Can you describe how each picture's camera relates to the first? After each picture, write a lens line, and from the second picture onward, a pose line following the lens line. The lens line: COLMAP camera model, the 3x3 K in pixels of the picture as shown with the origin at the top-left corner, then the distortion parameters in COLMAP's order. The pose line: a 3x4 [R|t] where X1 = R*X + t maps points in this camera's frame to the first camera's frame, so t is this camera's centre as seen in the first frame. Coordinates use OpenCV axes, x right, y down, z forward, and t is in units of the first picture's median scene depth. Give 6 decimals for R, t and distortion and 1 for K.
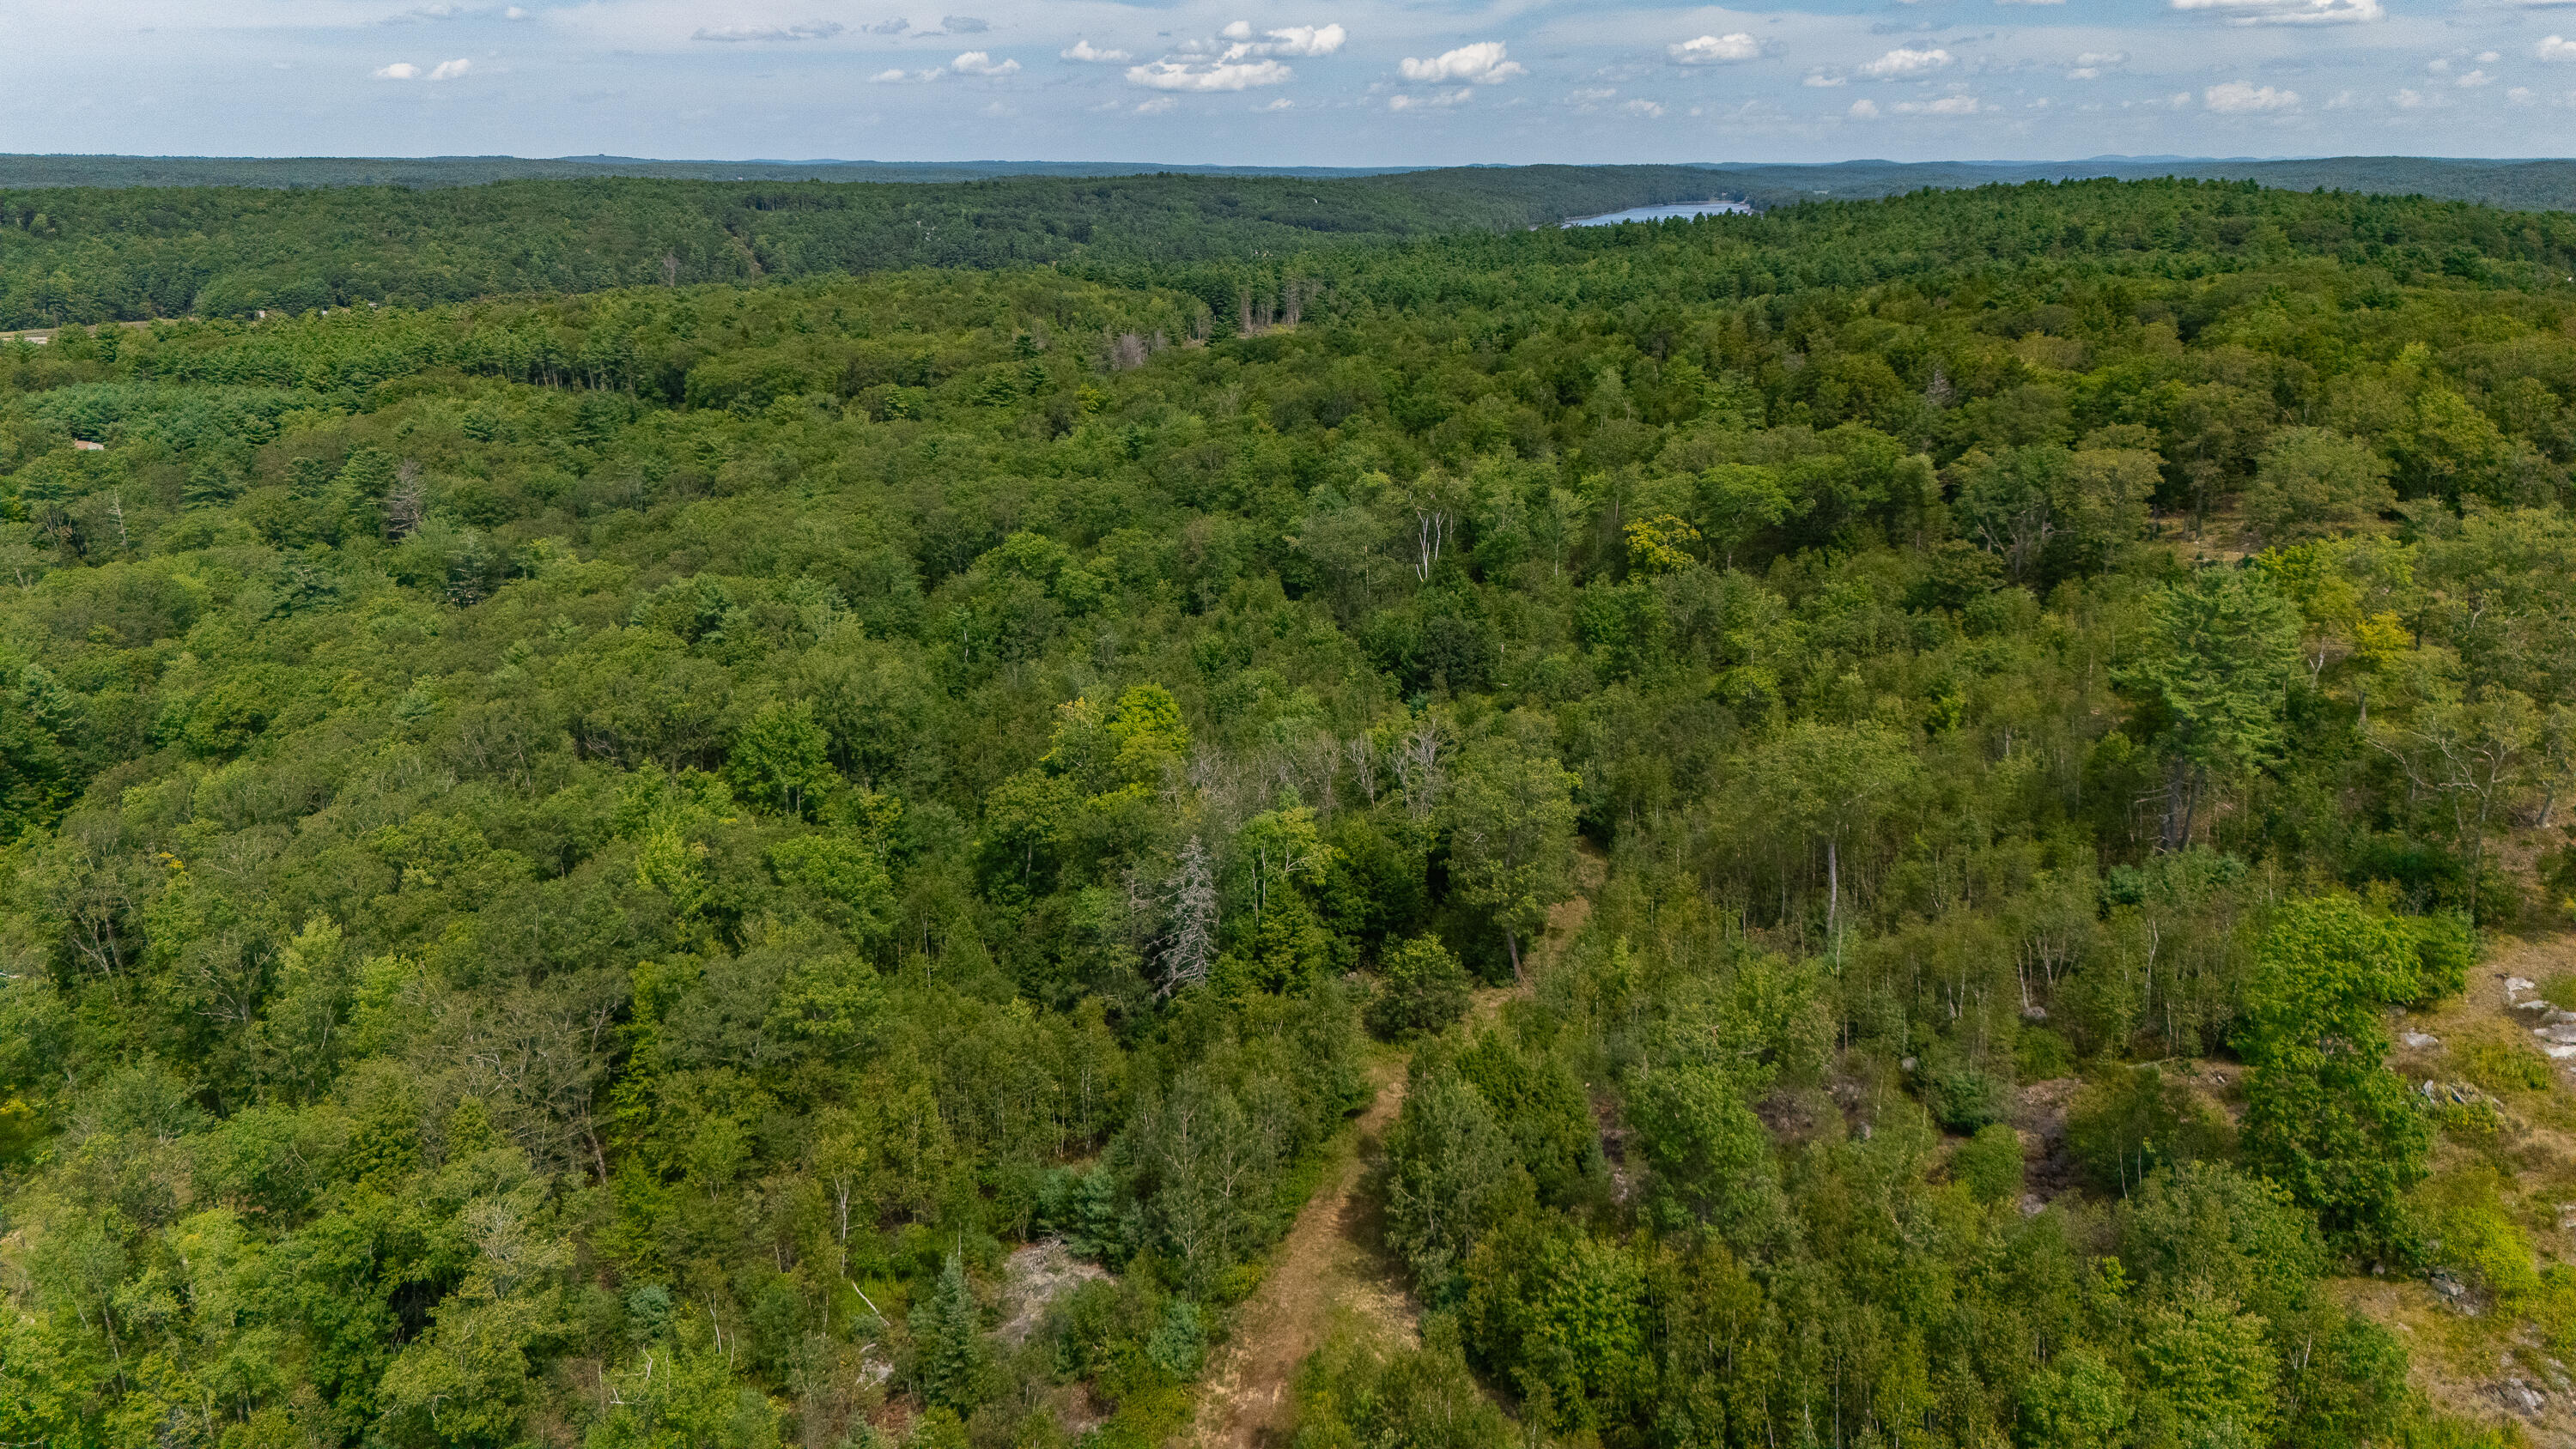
lens RADIAL K [[1887.0, 0, 1290.6], [0, 1887.0, 723.5], [0, 0, 1]] dist [0.058865, -0.052020]
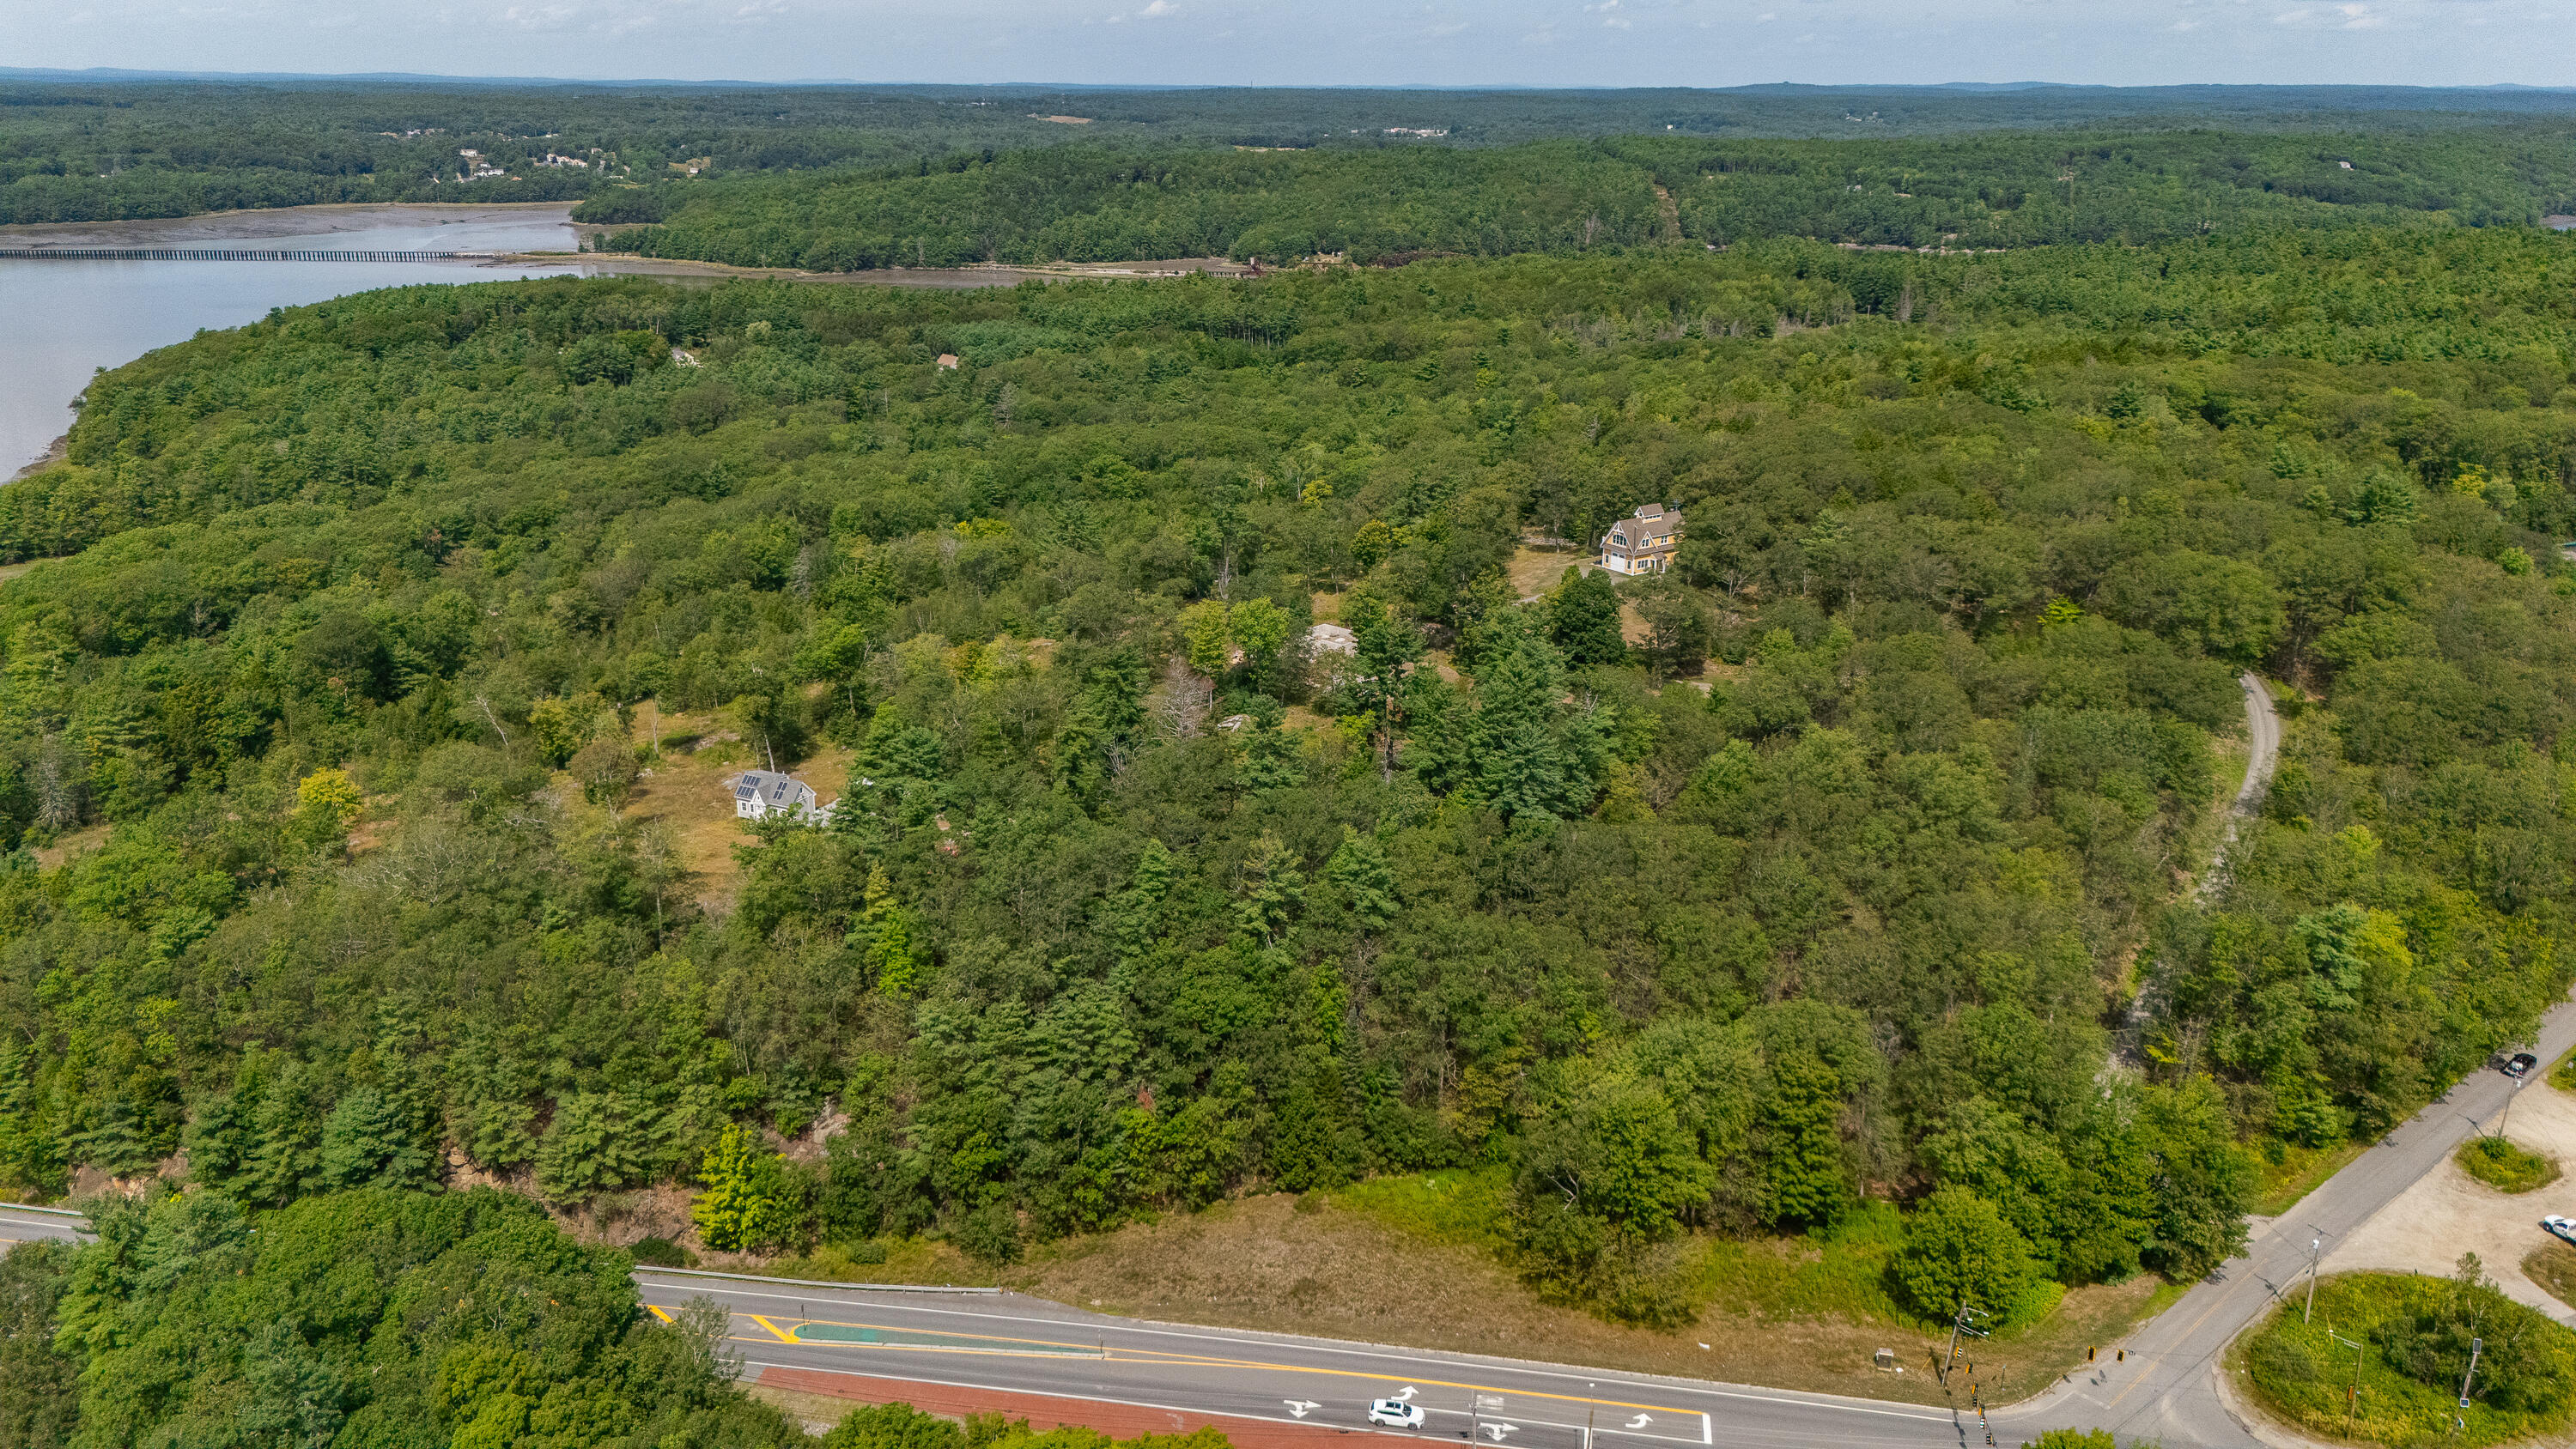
lens RADIAL K [[1887.0, 0, 1285.5], [0, 1887.0, 737.2], [0, 0, 1]] dist [0.058865, -0.052020]
pose [[0.827780, 0.187350, -0.528848, 0.223642], [-0.163355, 0.982242, 0.092278, -0.004890], [0.536745, 0.010004, 0.843685, -0.111473]]
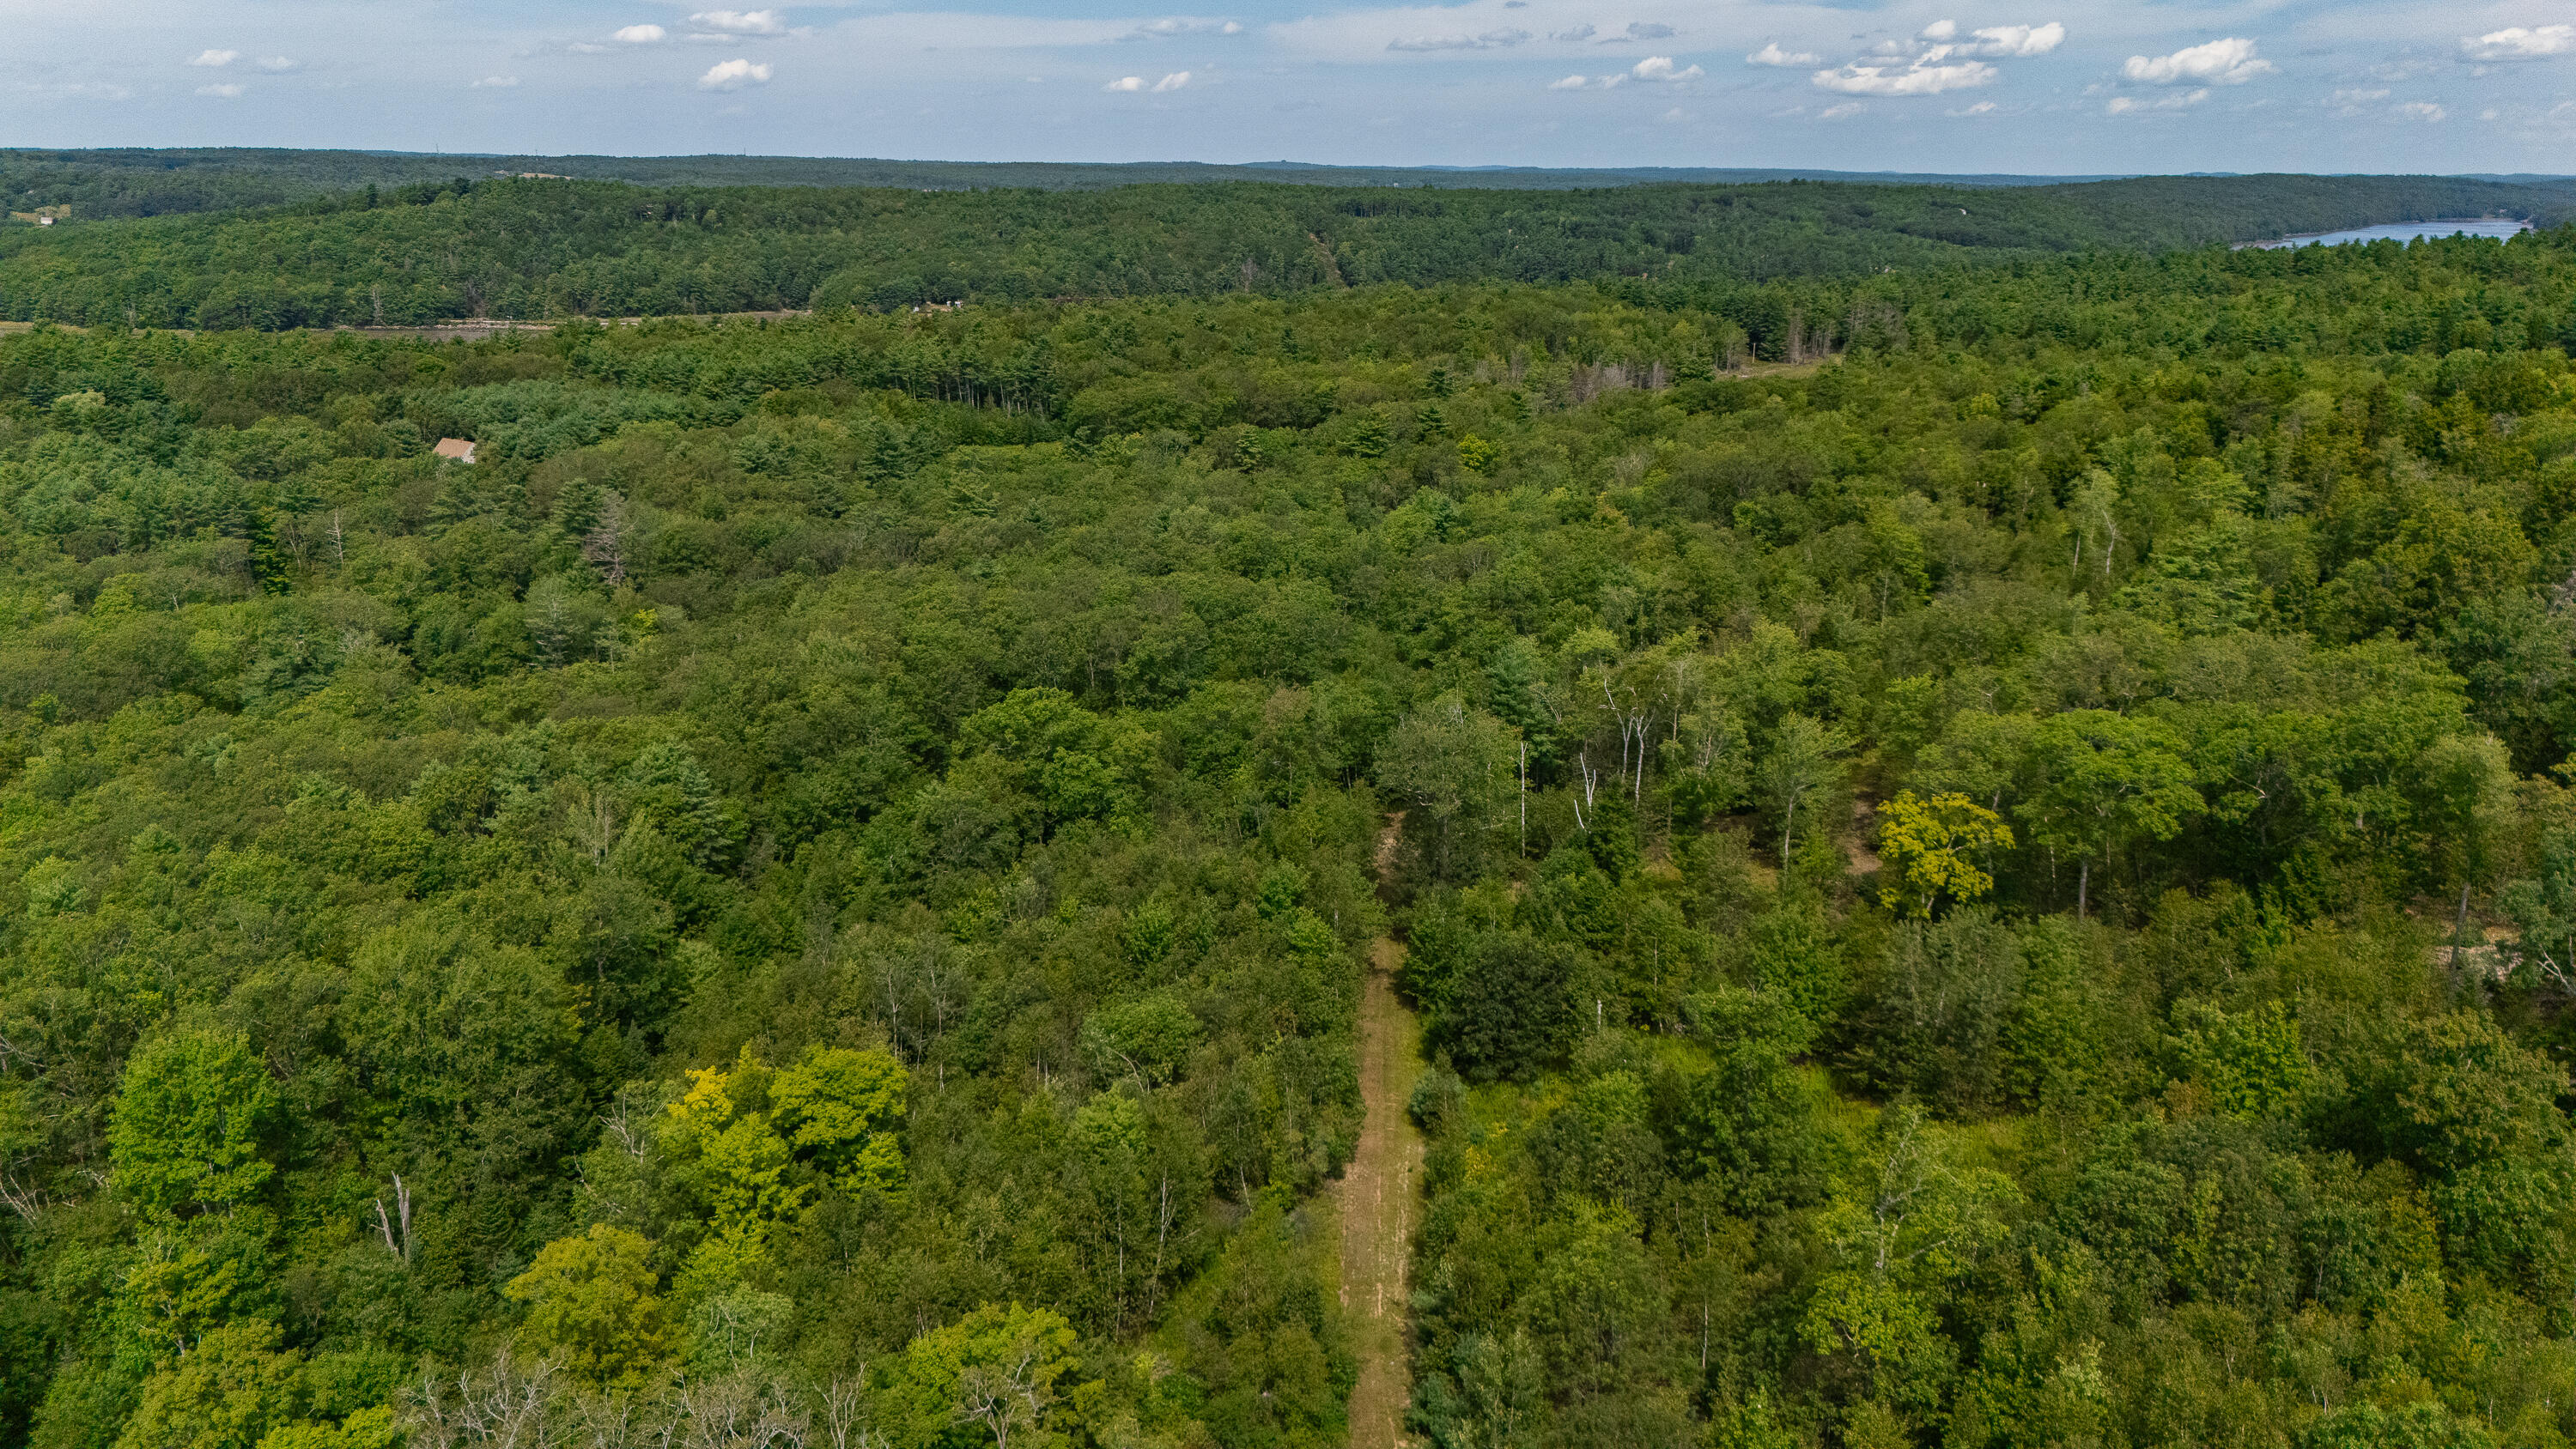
lens RADIAL K [[1887.0, 0, 1287.2], [0, 1887.0, 724.2], [0, 0, 1]] dist [0.058865, -0.052020]
pose [[0.943322, 0.102916, -0.315517, 0.034714], [-0.103796, 0.994499, 0.014060, -0.021959], [0.315229, 0.019487, 0.948816, 0.074484]]
